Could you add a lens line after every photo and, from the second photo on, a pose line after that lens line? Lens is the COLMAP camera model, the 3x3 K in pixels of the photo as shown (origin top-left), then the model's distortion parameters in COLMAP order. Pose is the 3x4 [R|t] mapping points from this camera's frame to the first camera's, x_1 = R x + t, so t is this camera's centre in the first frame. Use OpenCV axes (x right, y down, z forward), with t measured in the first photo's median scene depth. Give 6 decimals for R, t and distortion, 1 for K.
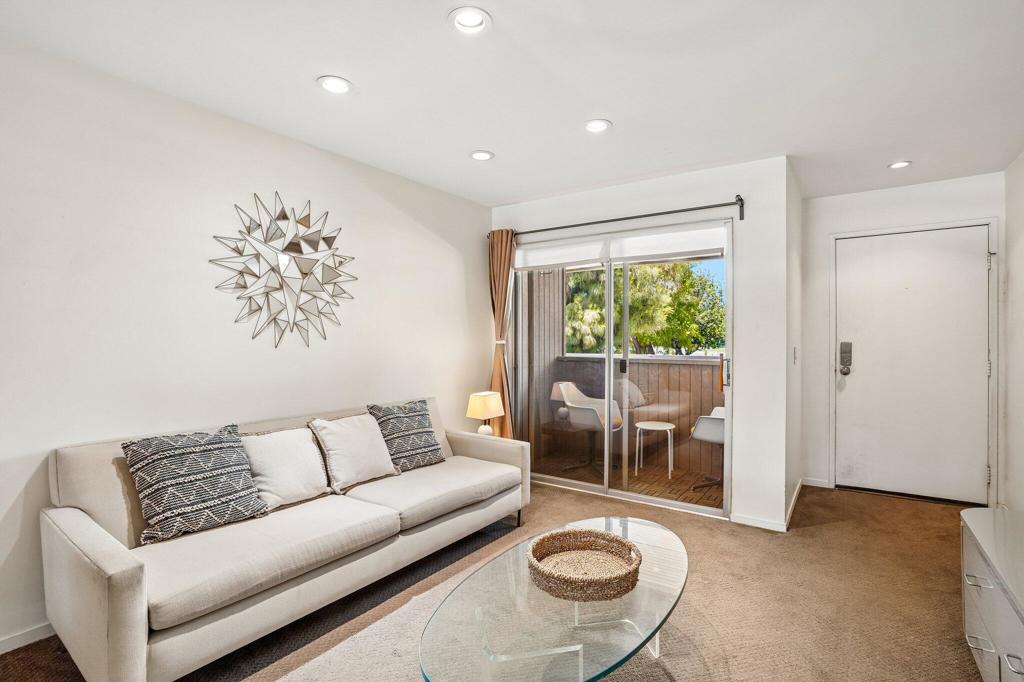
lens RADIAL K [[485.6, 0, 515.1], [0, 485.6, 339.7], [0, 0, 1]] dist [-0.024800, 0.008079]
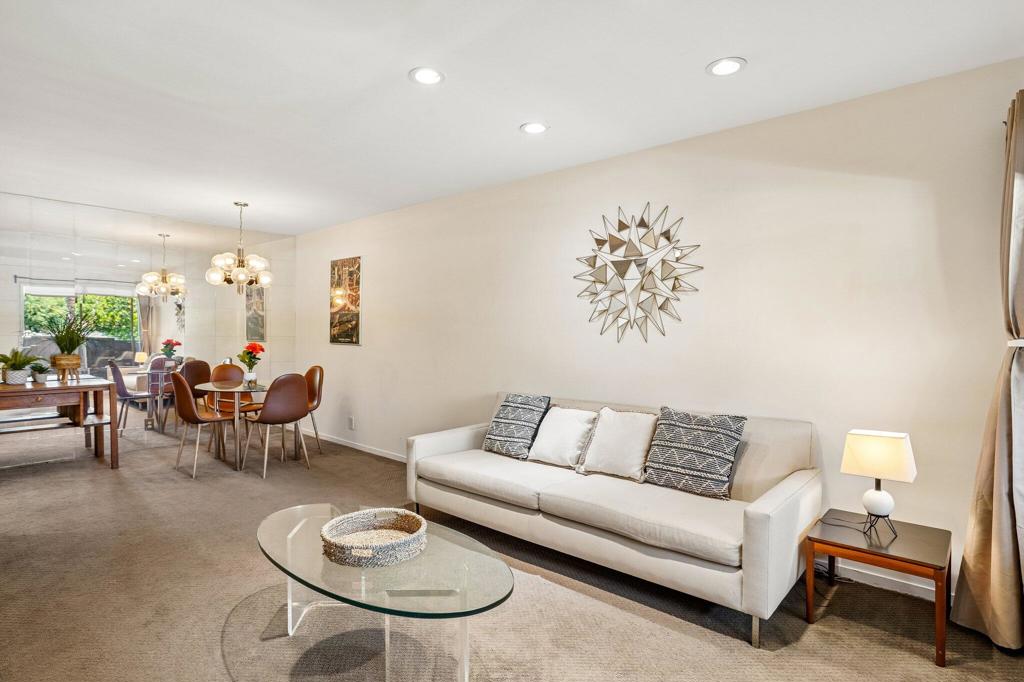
lens RADIAL K [[544.4, 0, 514.7], [0, 544.4, 339.5], [0, 0, 1]] dist [-0.003022, 0.000130]
pose [[-0.095431, 0.007846, -0.995405, 0.735006], [-0.009520, 0.999916, 0.008794, 0.000643], [0.995391, 0.010316, -0.095348, 0.785390]]
